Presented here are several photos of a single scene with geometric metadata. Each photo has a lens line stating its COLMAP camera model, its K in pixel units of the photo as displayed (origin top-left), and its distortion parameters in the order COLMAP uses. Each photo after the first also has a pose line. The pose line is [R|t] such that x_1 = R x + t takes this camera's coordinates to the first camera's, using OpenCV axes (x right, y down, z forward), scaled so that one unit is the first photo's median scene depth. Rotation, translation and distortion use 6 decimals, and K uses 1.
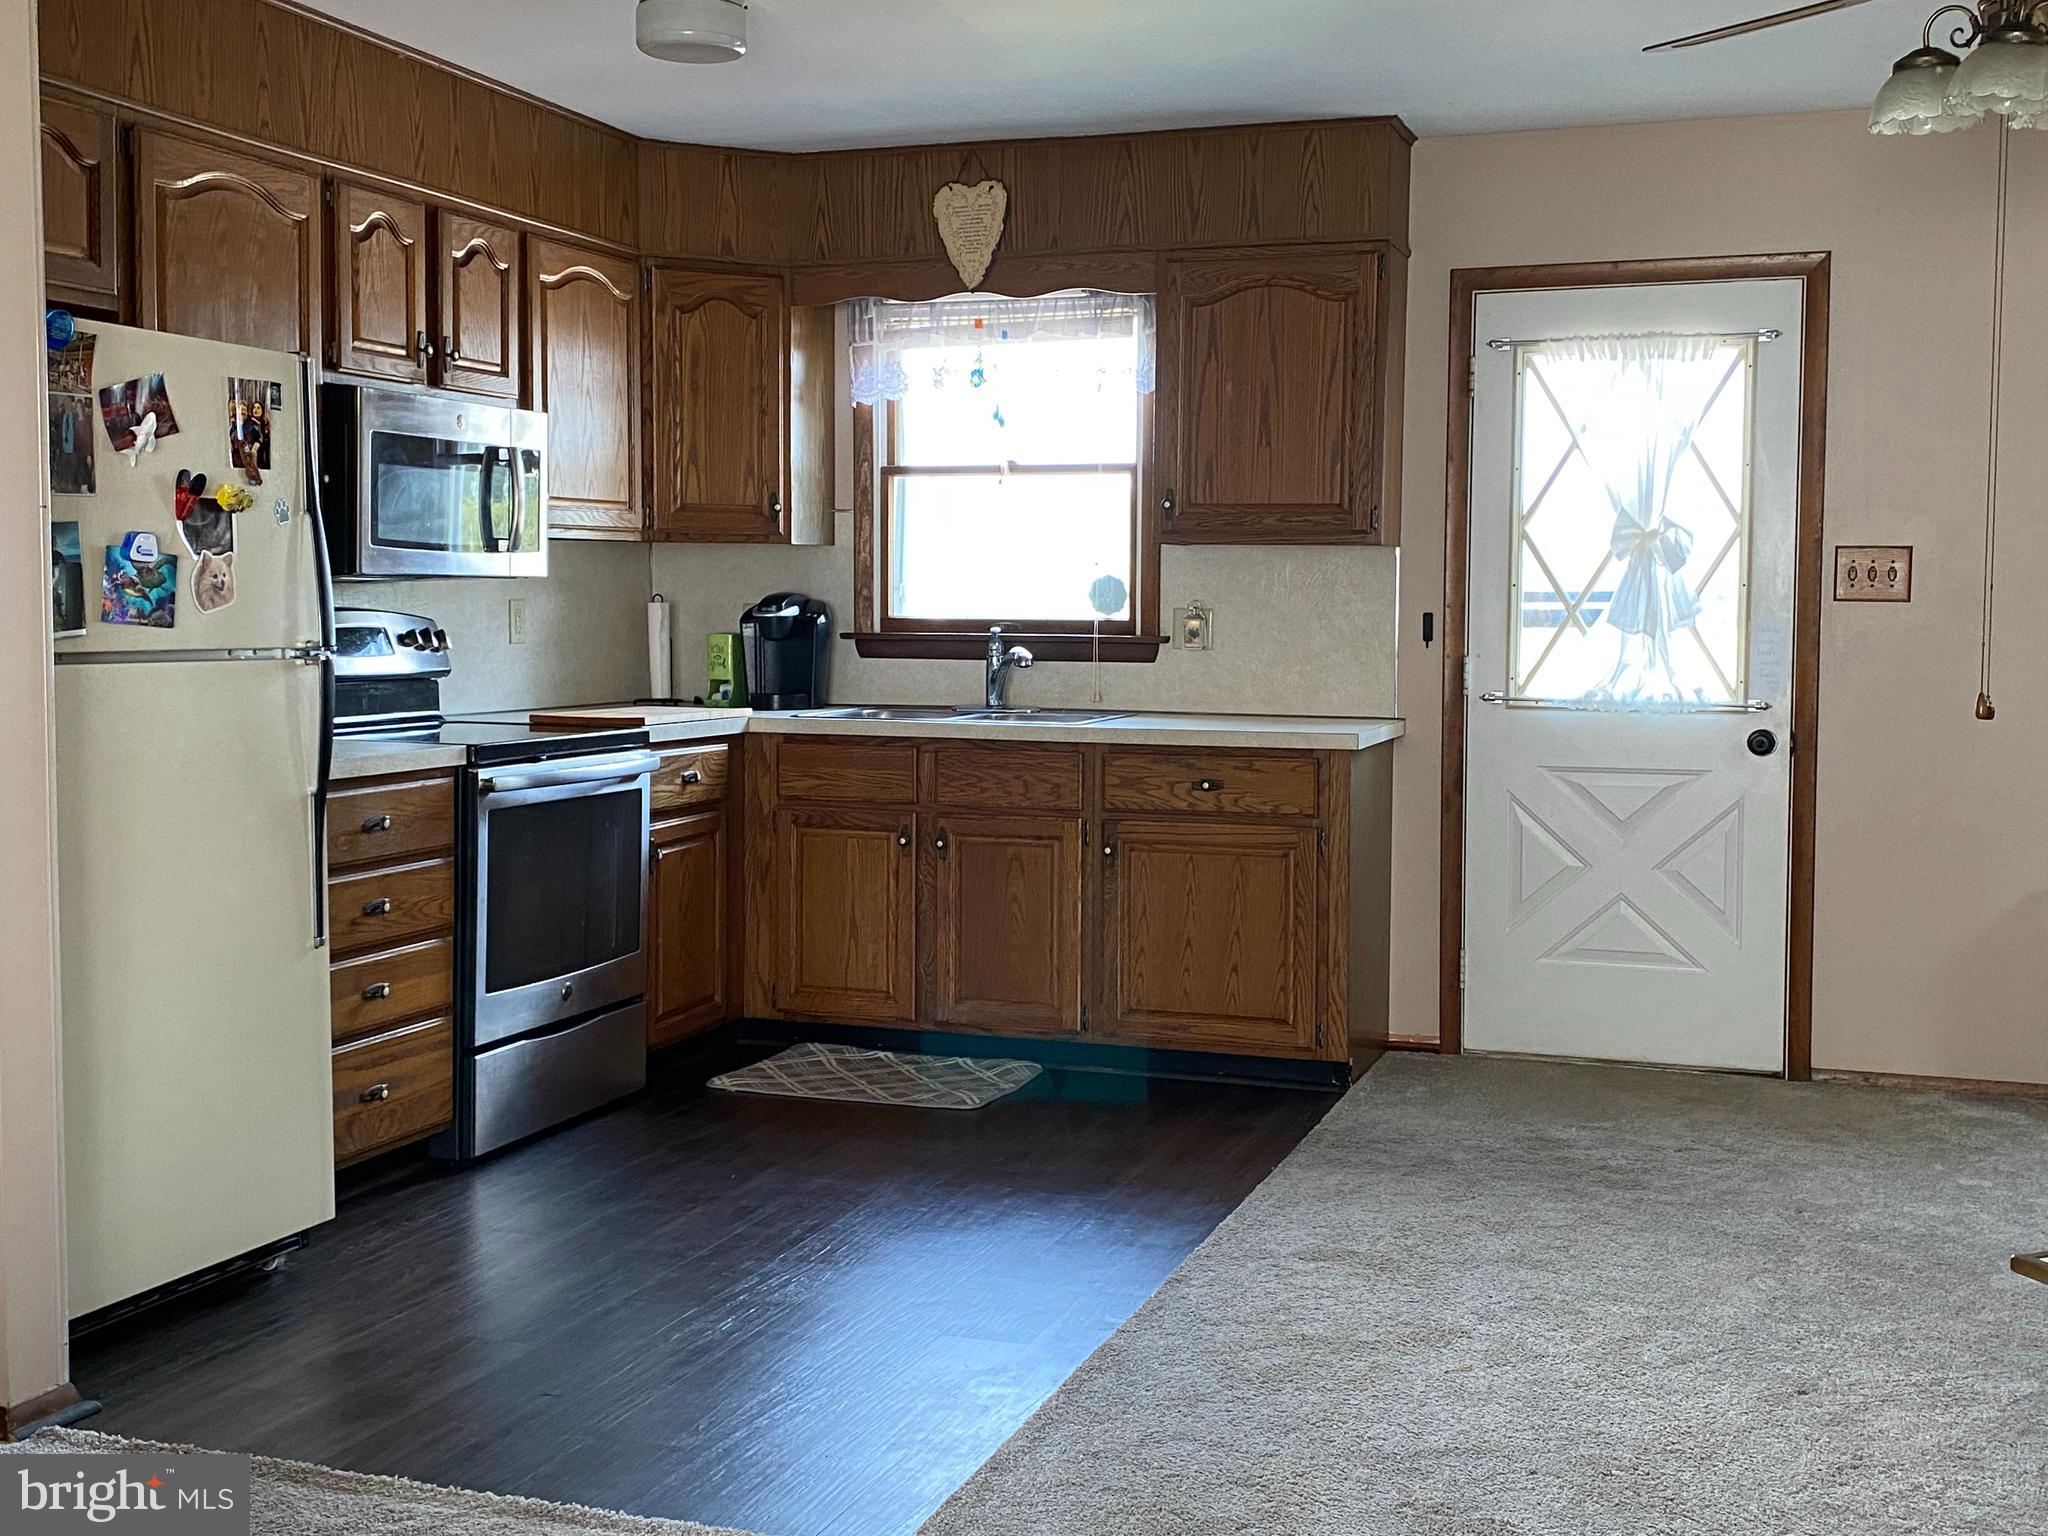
lens RADIAL K [[2240.7, 0, 1002.9], [0, 2240.7, 744.1], [0, 0, 1]] dist [0.054411, 0.000000]
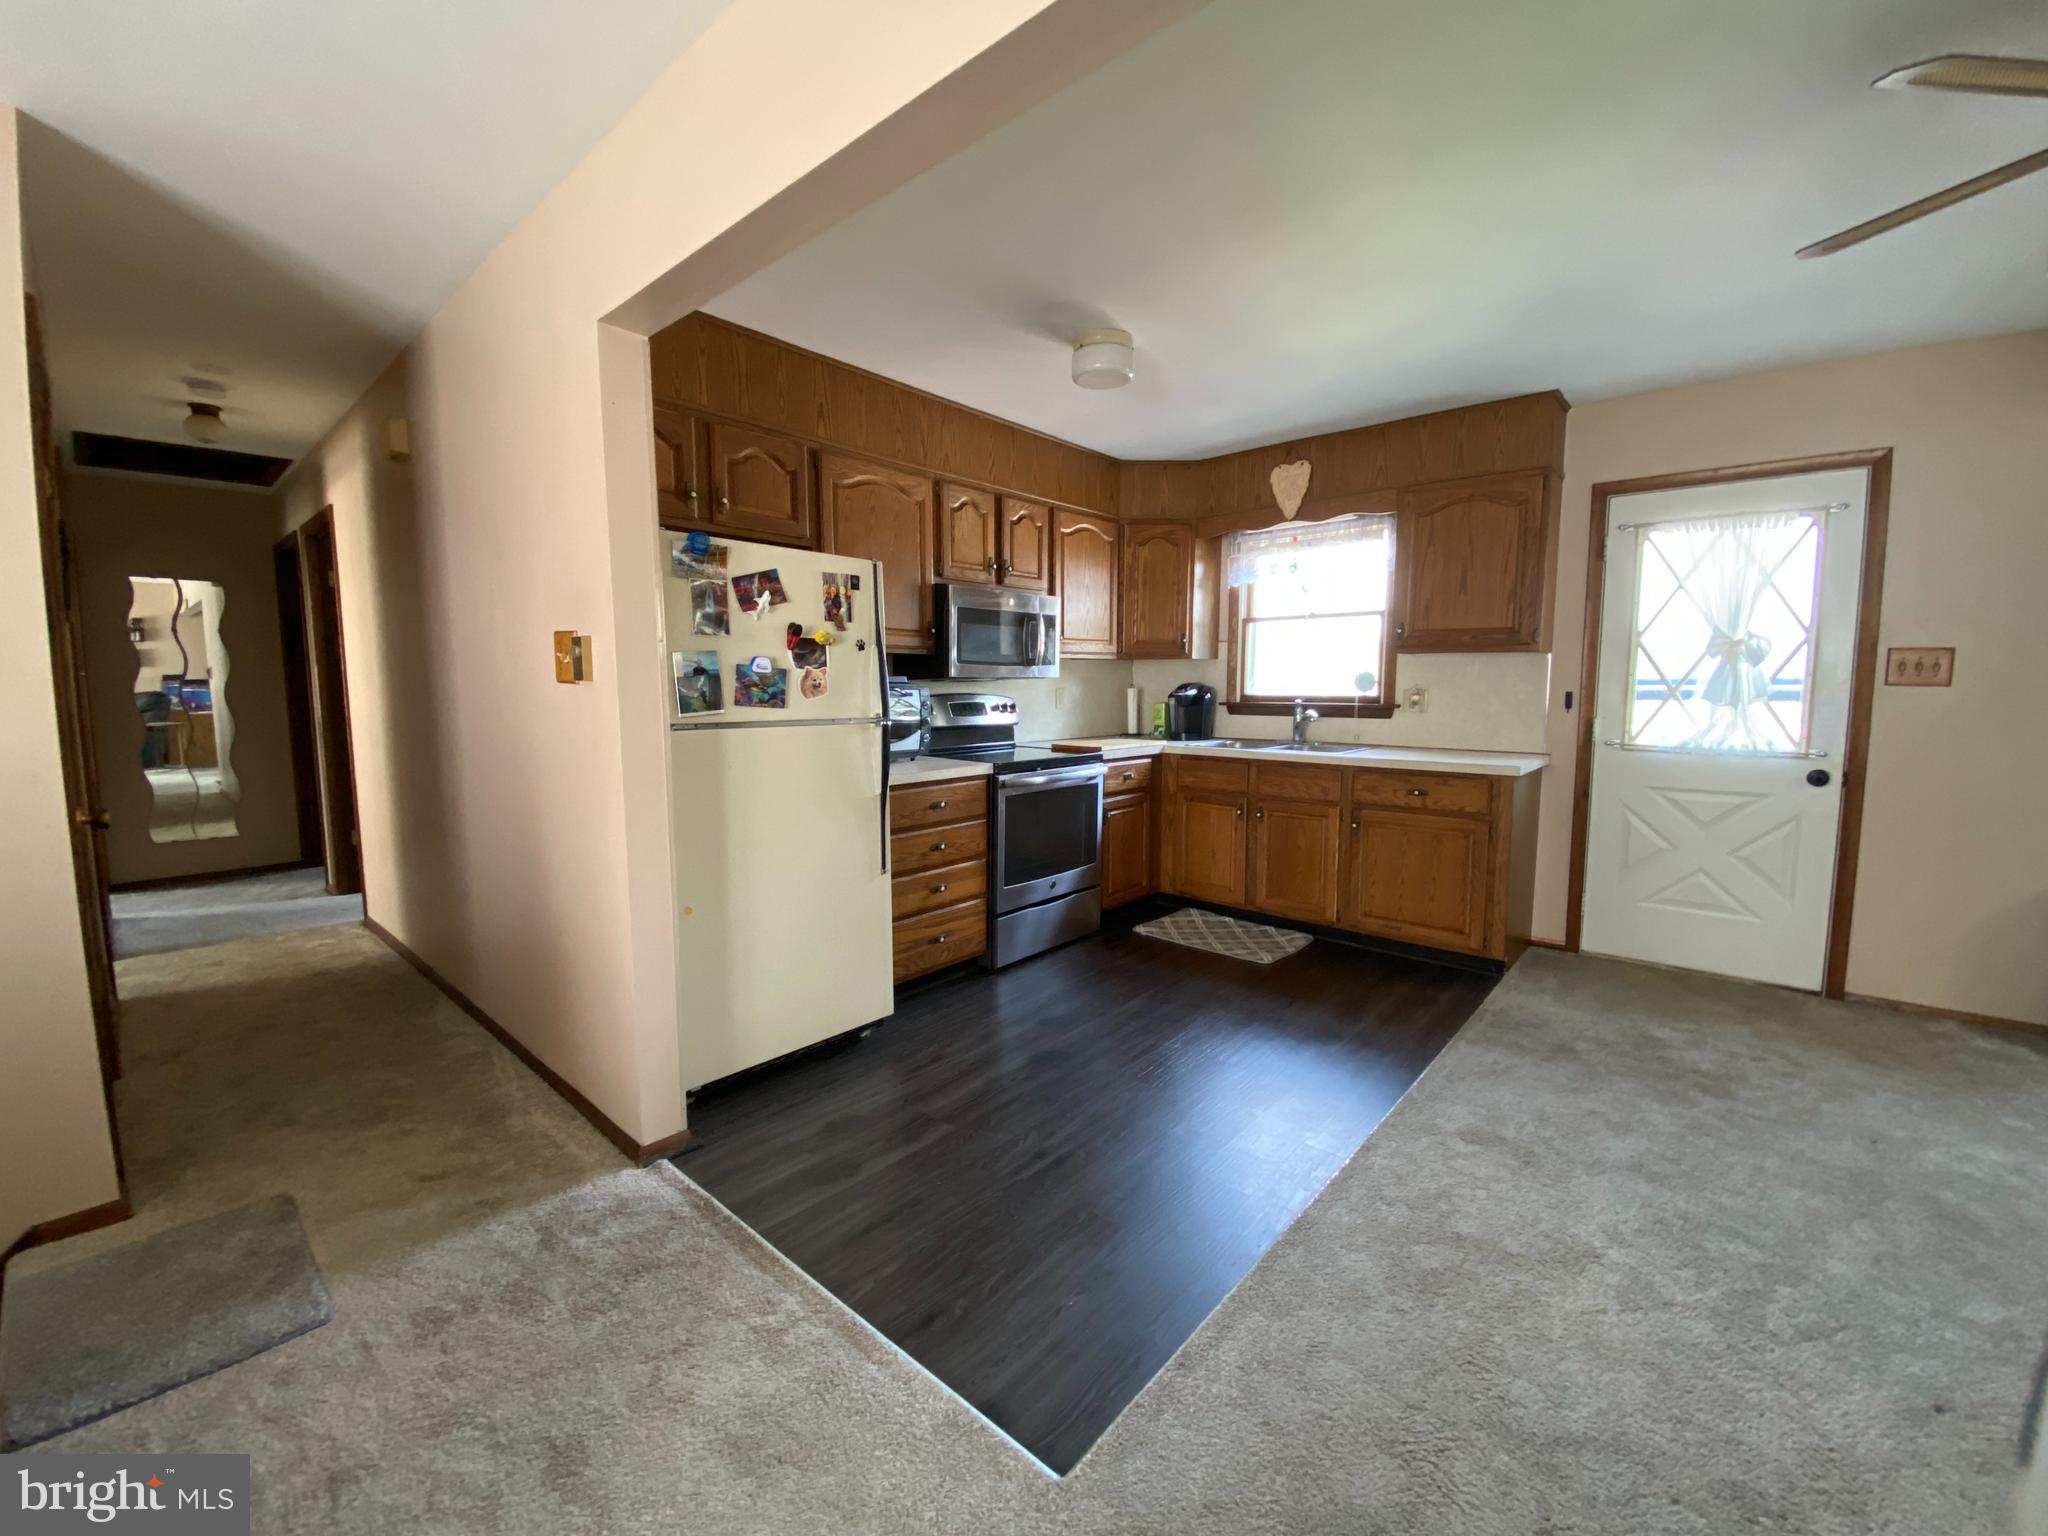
lens RADIAL K [[805.6, 0, 1004.0], [0, 805.6, 771.1], [0, 0, 1]] dist [-0.011192, -0.007963]
pose [[0.919459, 0.033275, -0.391776, 0.038779], [-0.016079, 0.998761, 0.047093, -0.021717], [0.392857, -0.037000, 0.918855, 0.295611]]
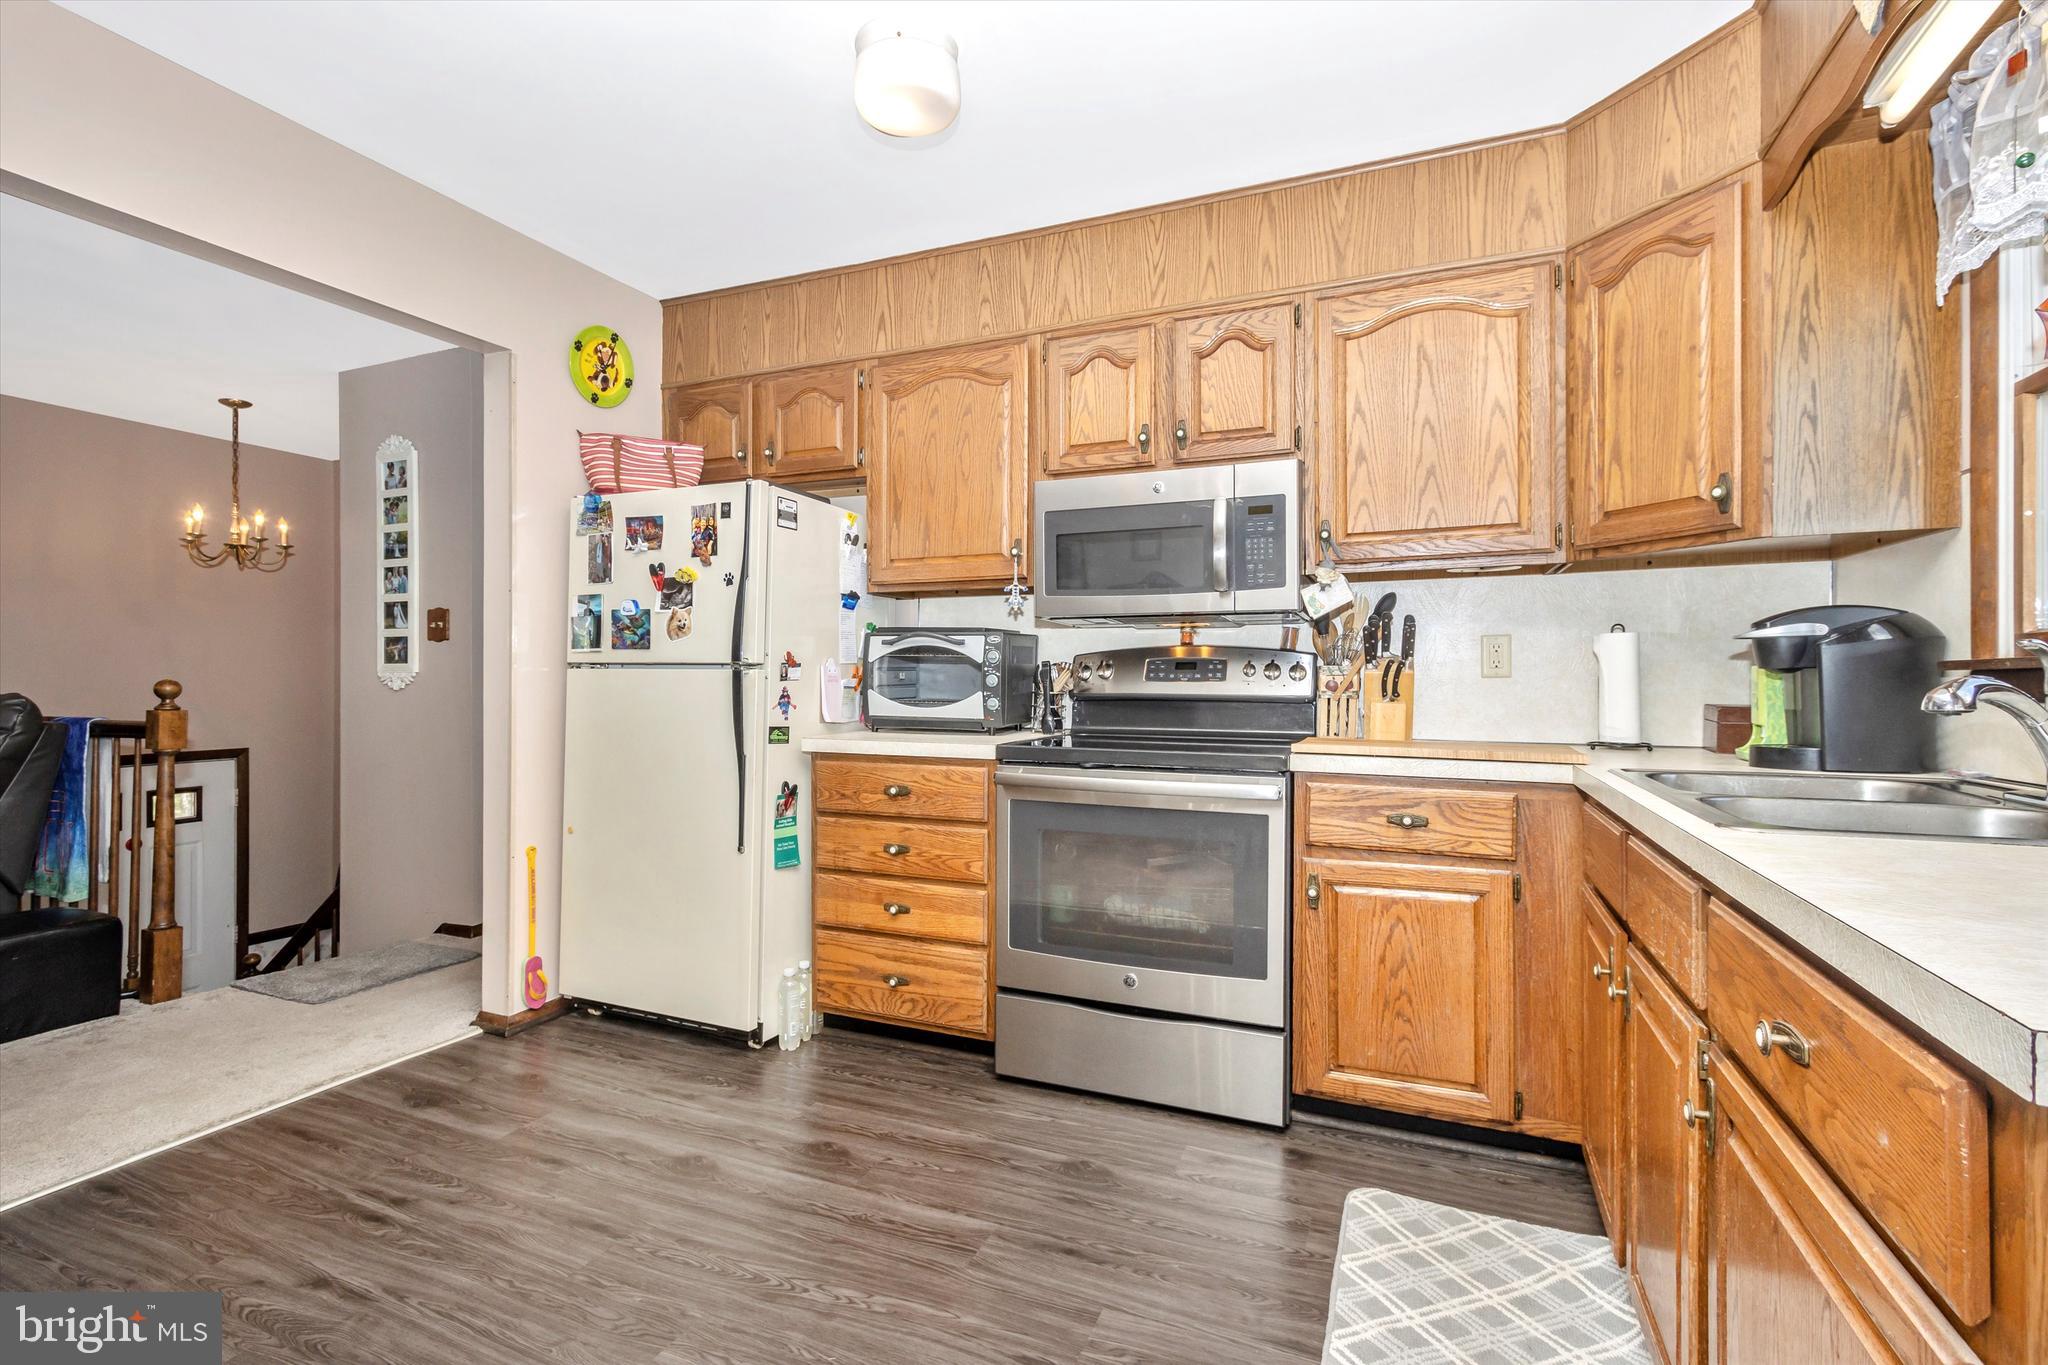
lens RADIAL K [[929.6, 0, 1012.6], [0, 929.6, 678.1], [0, 0, 1]] dist [0.003335, 0.001031]
pose [[-0.052952, -0.011173, -0.998535, 0.238896], [-0.068975, 0.997590, -0.007505, -0.027868], [0.996212, 0.068476, -0.053595, 0.858088]]
